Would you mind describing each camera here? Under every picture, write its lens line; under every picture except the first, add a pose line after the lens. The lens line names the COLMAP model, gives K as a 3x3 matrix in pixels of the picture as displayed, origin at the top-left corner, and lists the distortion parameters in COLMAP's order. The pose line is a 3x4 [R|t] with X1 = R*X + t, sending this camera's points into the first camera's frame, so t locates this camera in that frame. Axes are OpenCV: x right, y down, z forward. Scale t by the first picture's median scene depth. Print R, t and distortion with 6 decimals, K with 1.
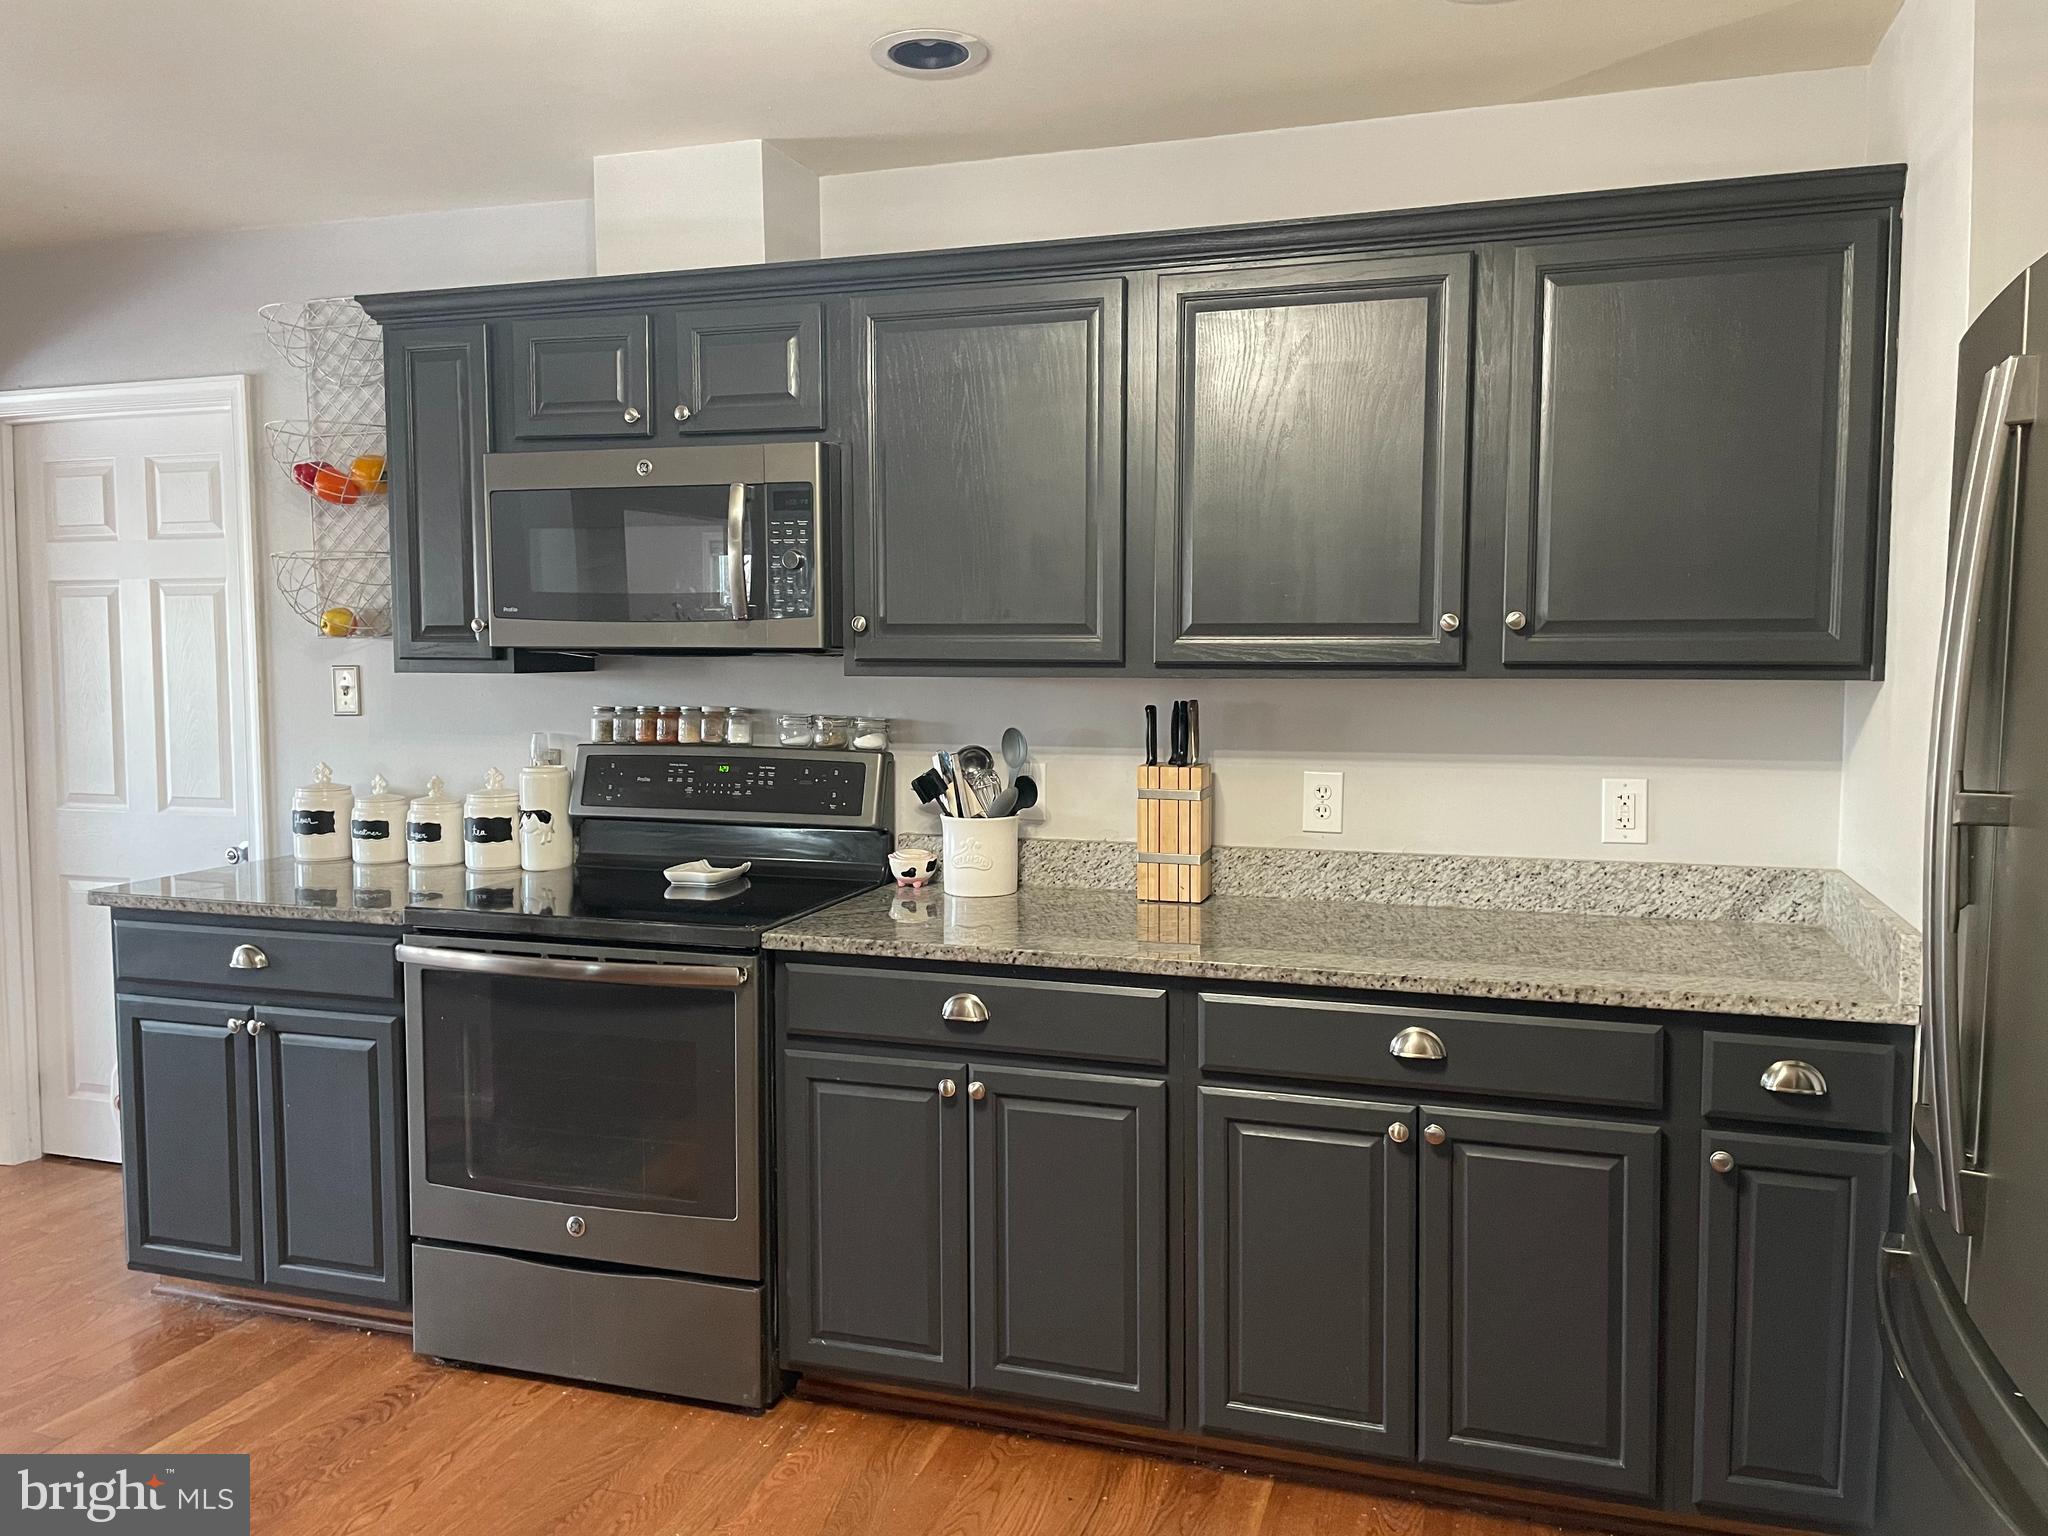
lens RADIAL K [[1542.9, 0, 1031.0], [0, 1542.9, 752.2], [0, 0, 1]] dist [0.105874, -0.147567]
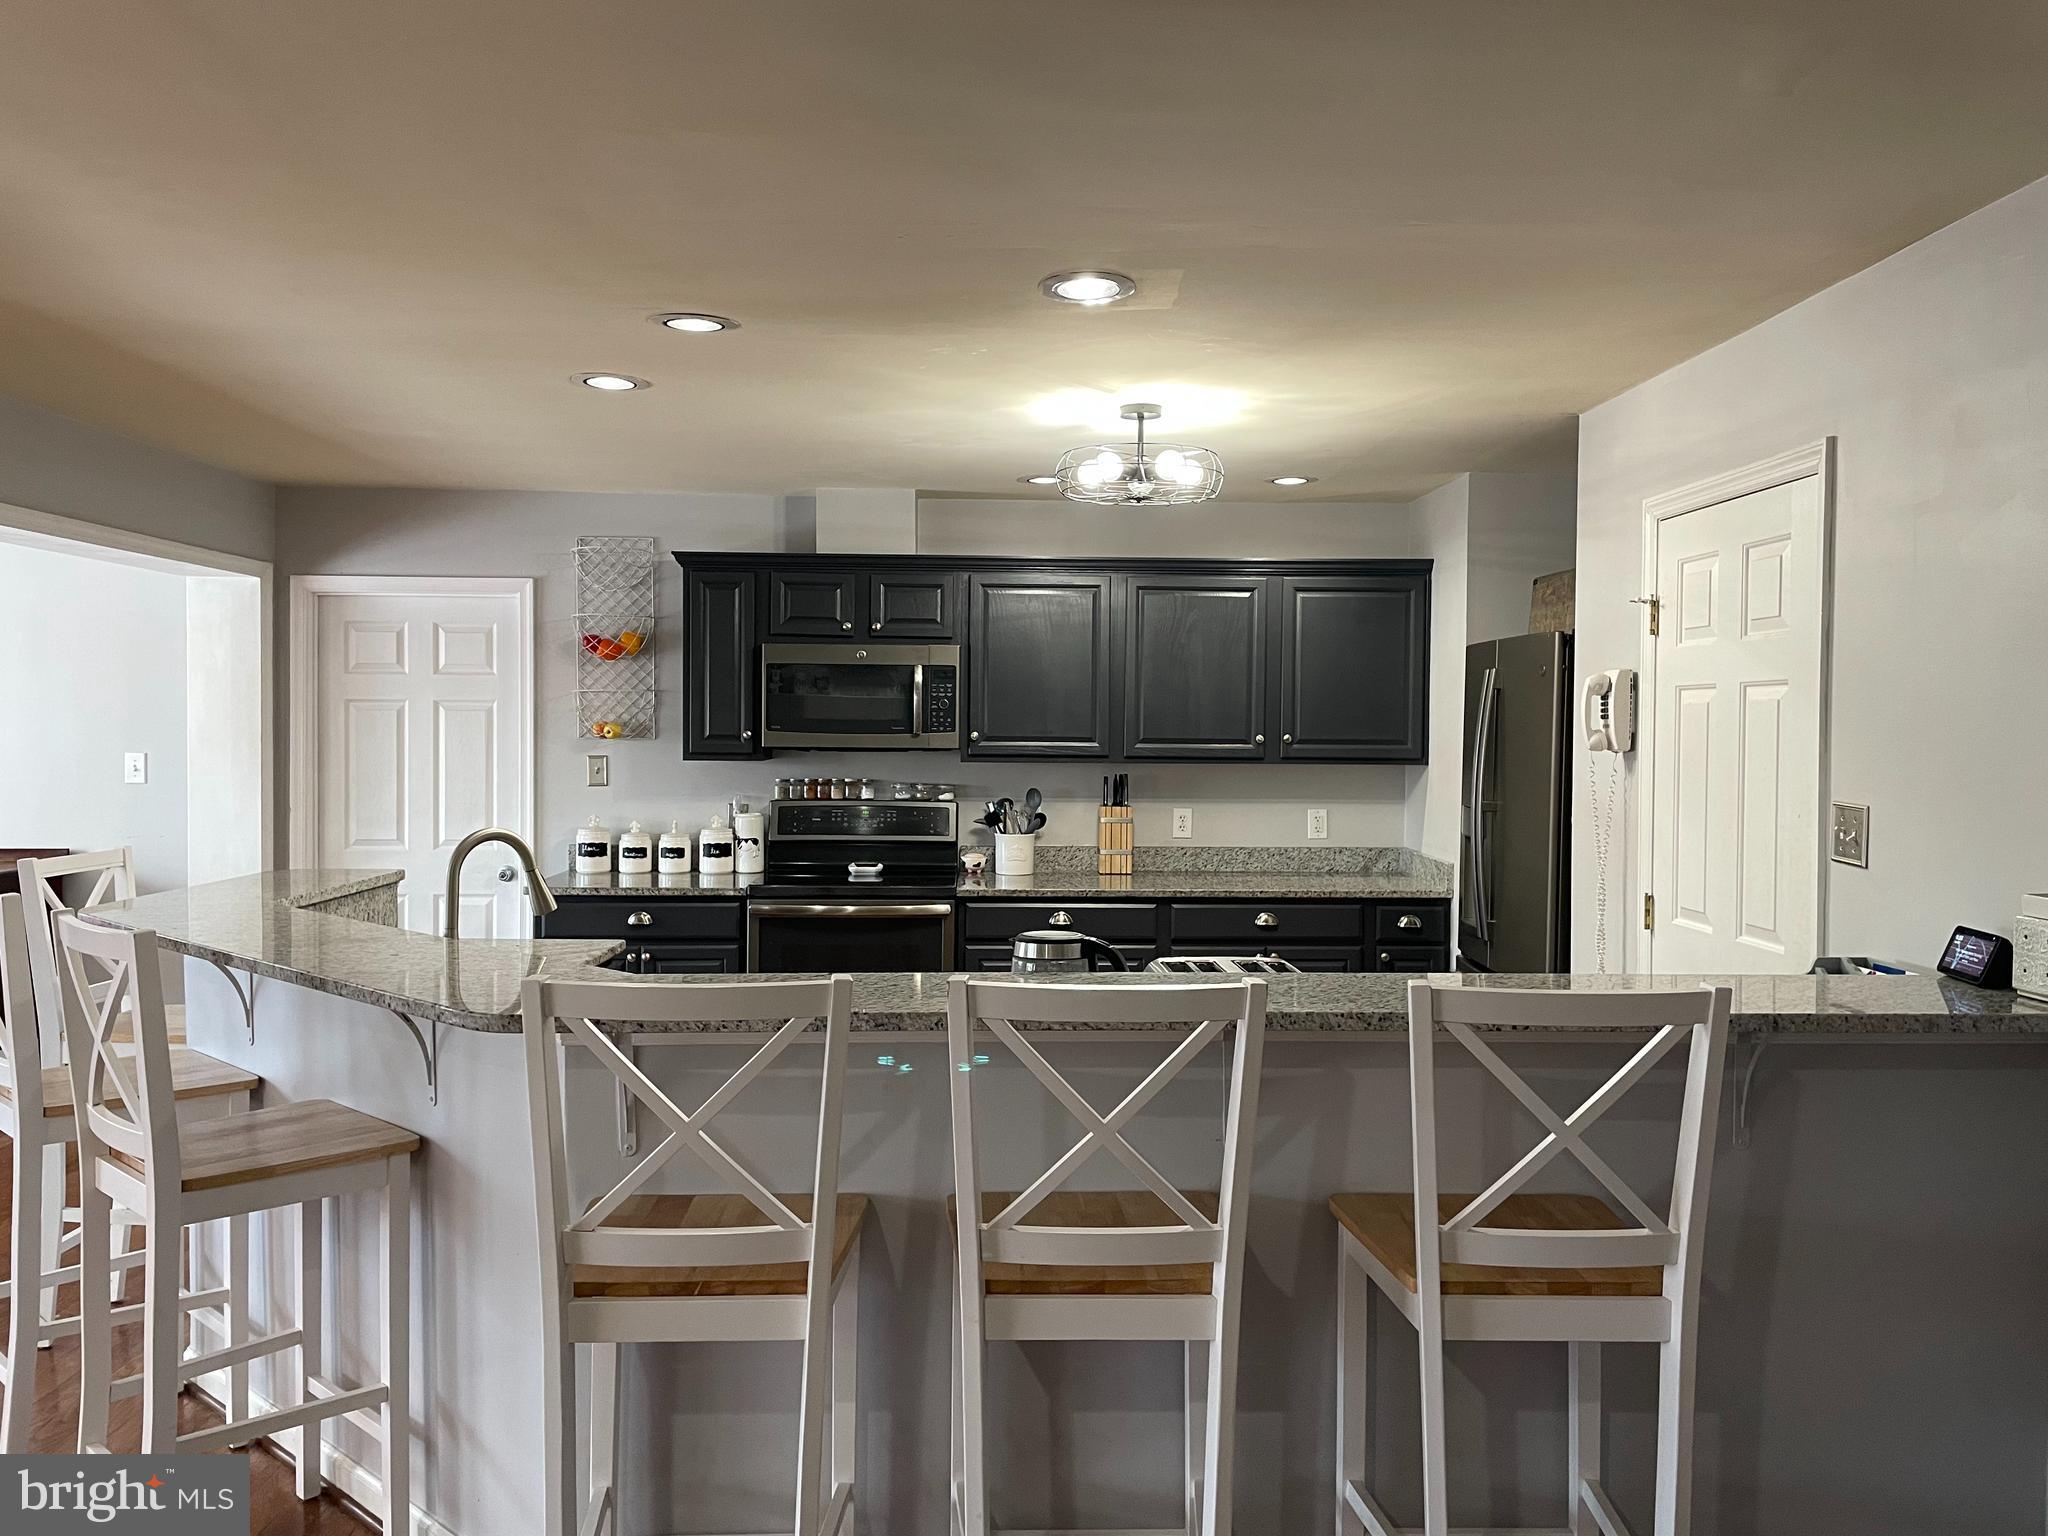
lens RADIAL K [[1542.9, 0, 1031.0], [0, 1542.9, 752.2], [0, 0, 1]] dist [0.105874, -0.147567]
pose [[0.940067, 0.001761, 0.340984, -0.688792], [0.015377, 0.998750, -0.047550, 0.031765], [-0.340642, 0.049944, 0.938866, -0.845740]]
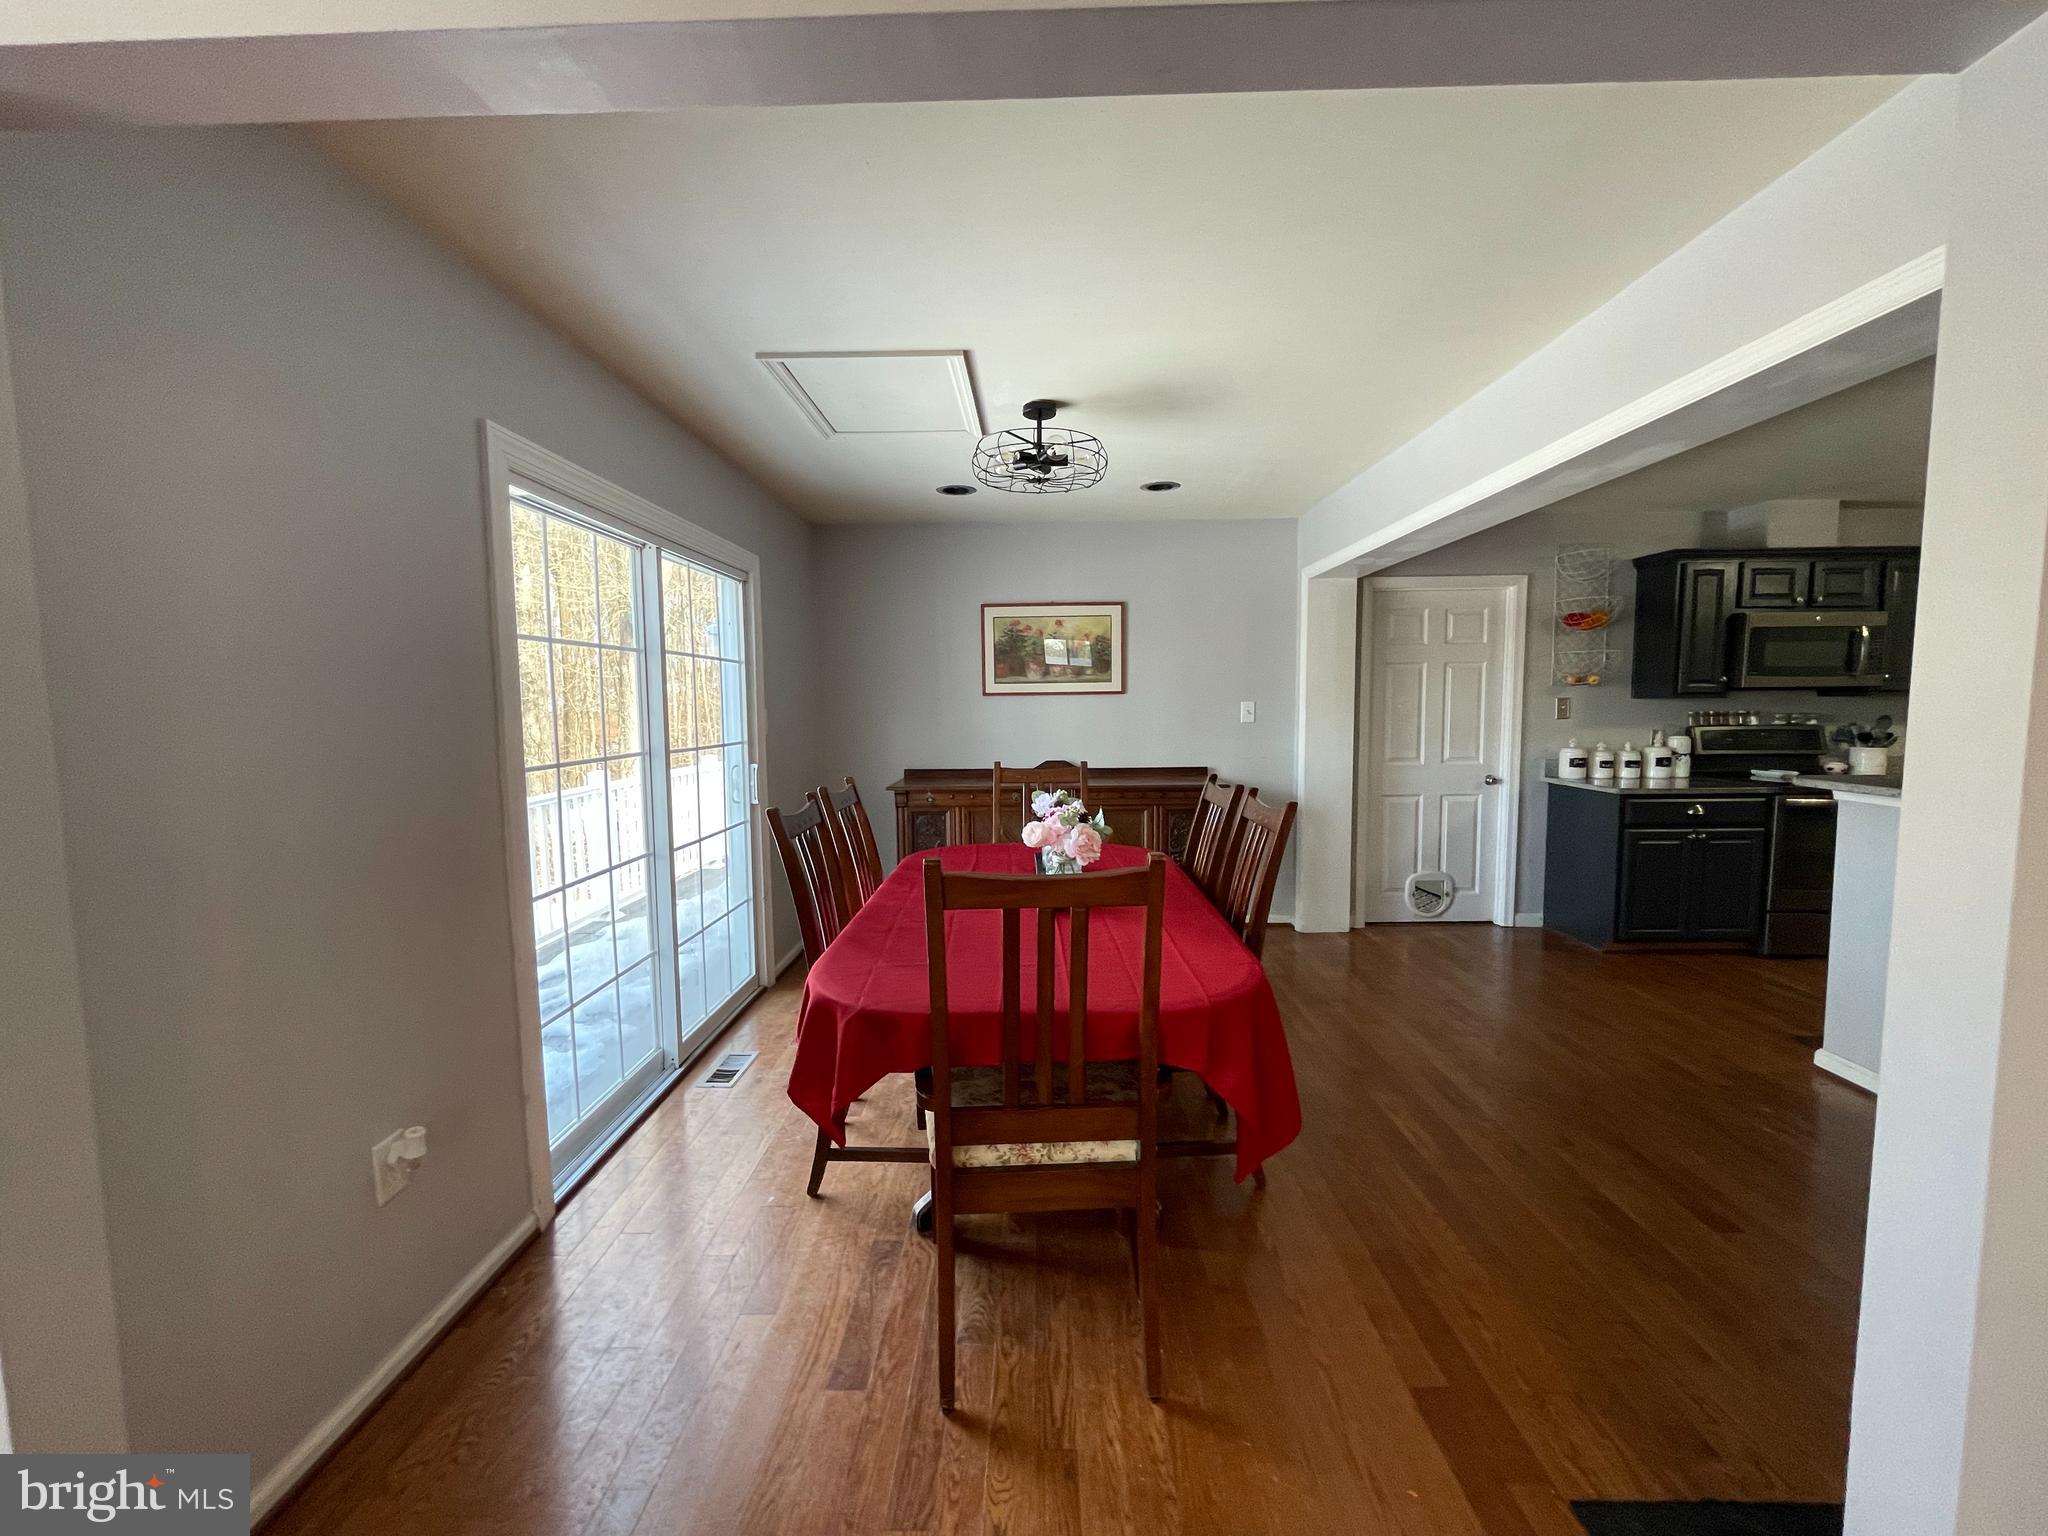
lens RADIAL K [[823.1, 0, 1026.2], [0, 823.1, 766.5], [0, 0, 1]] dist [-0.006541, 0.000244]
pose [[0.956828, -0.033471, 0.288720, -1.927584], [0.030837, 0.999431, 0.013670, 0.008557], [-0.289013, -0.004177, 0.957316, 0.042385]]
